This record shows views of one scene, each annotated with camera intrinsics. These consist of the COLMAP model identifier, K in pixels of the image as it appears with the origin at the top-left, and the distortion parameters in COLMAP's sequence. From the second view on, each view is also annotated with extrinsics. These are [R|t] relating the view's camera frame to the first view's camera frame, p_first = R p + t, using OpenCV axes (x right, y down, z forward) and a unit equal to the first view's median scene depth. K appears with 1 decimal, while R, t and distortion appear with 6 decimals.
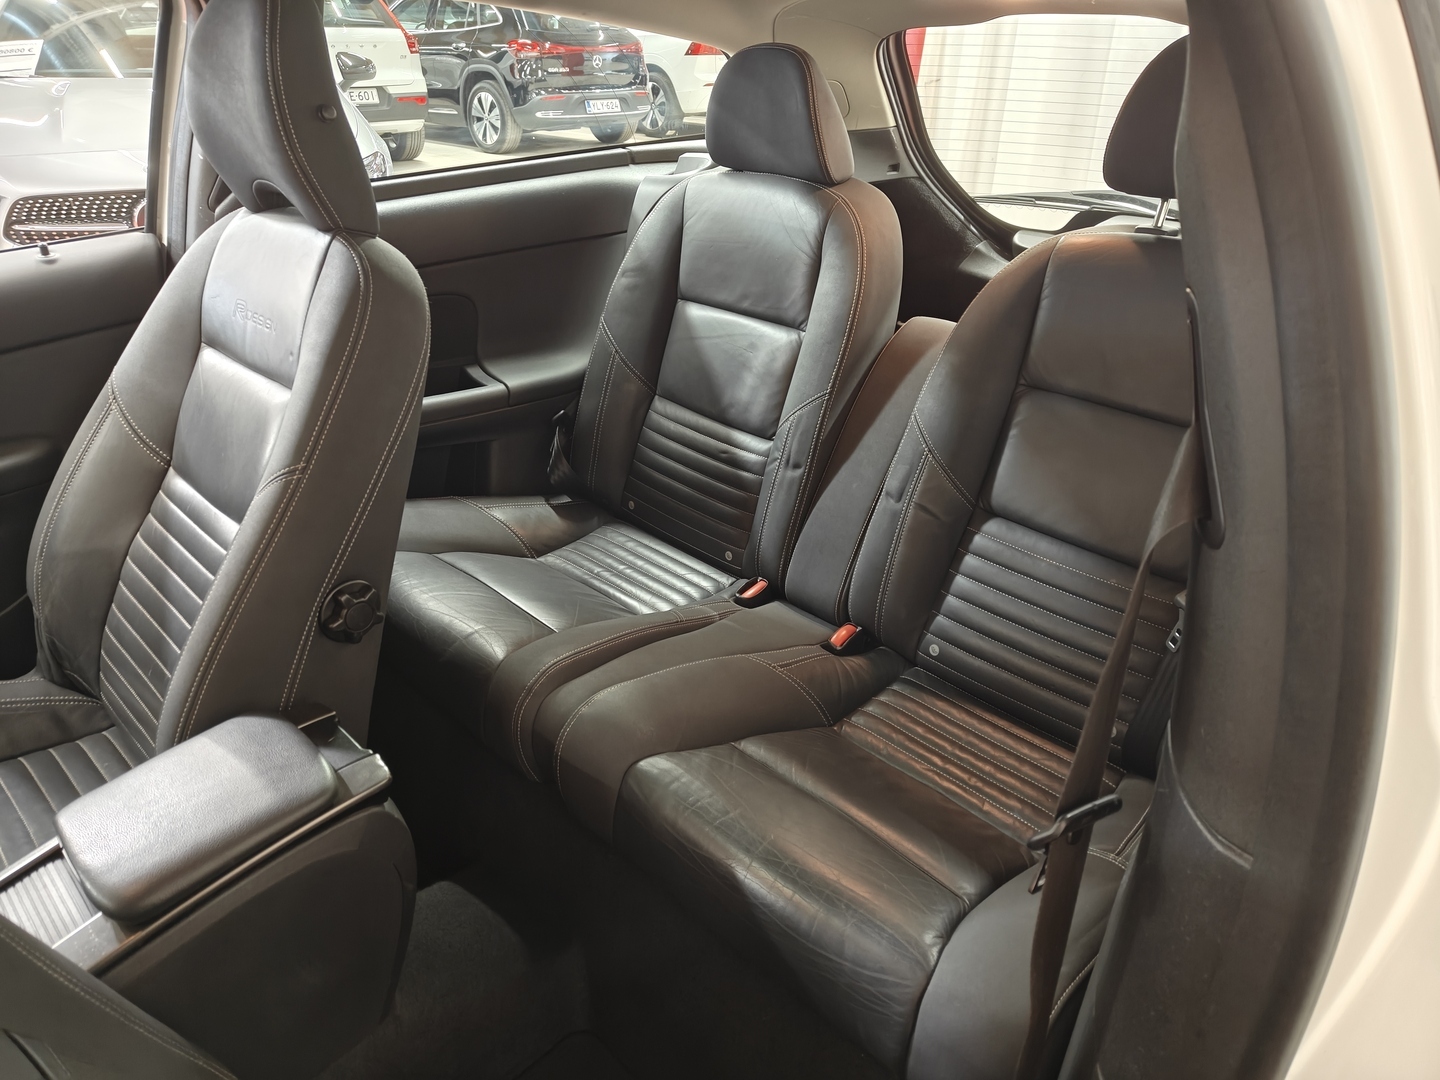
lens RADIAL K [[1031.1, 0, 705.7], [0, 1031.1, 534.8], [0, 0, 1]] dist [-0.002282, -0.004261]
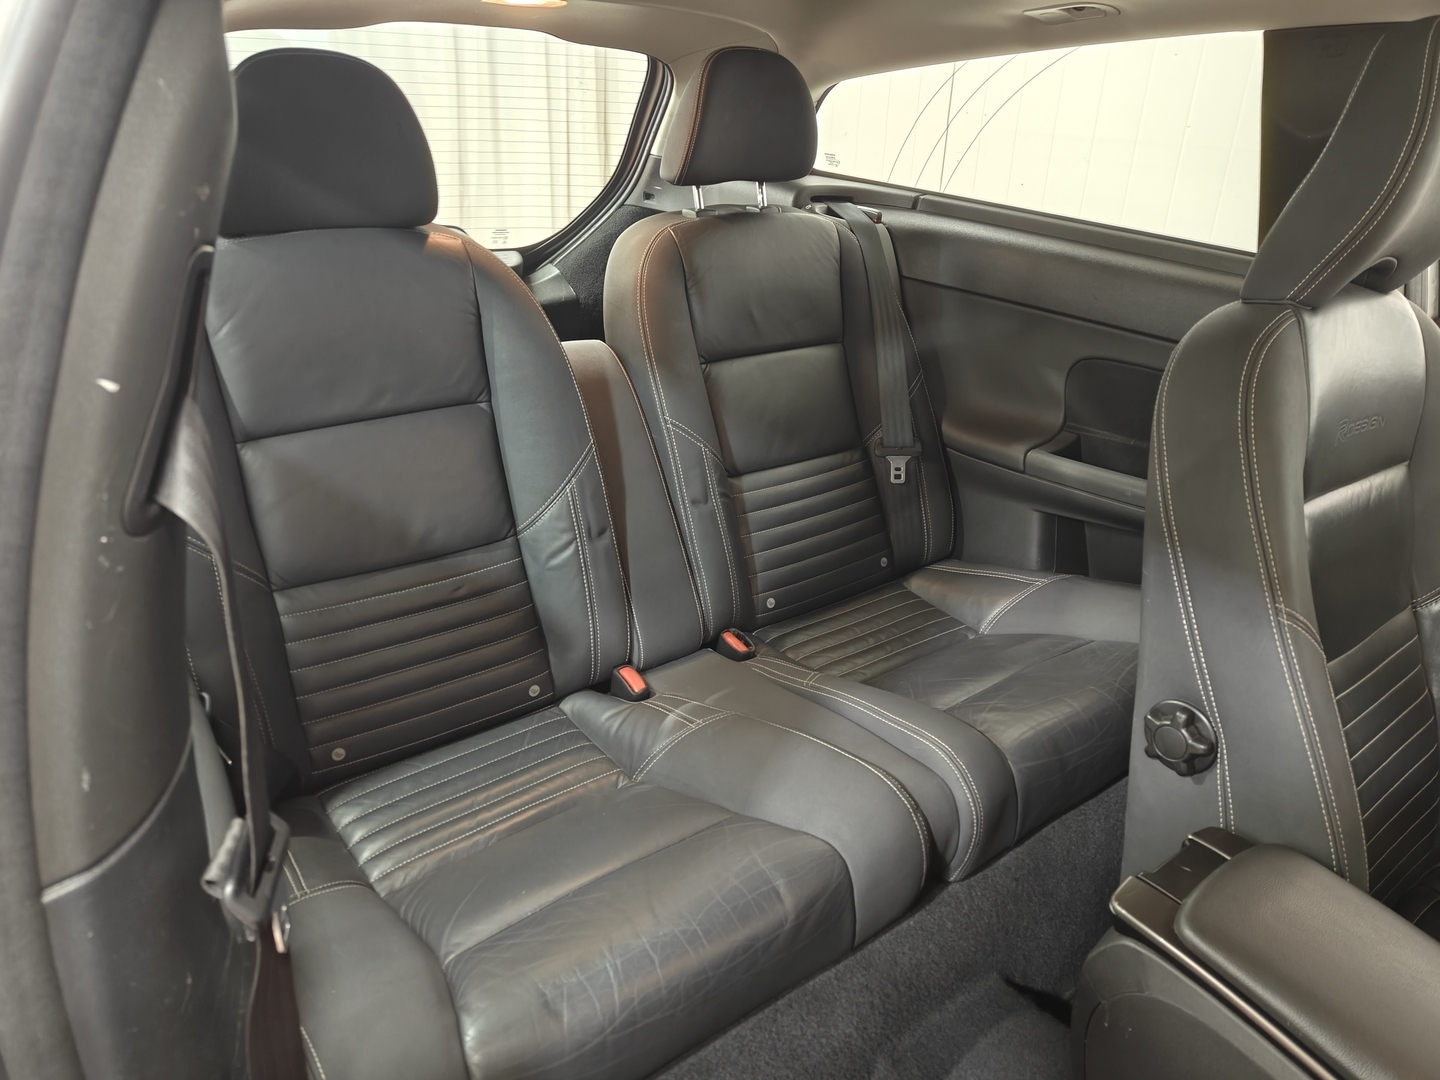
lens RADIAL K [[1031.1, 0, 705.7], [0, 1031.1, 534.8], [0, 0, 1]] dist [-0.002282, -0.004261]
pose [[0.070675, -0.402340, 0.912758, -0.690079], [0.393272, 0.852167, 0.345180, -0.325572], [-0.916702, 0.334566, 0.218456, 0.704228]]
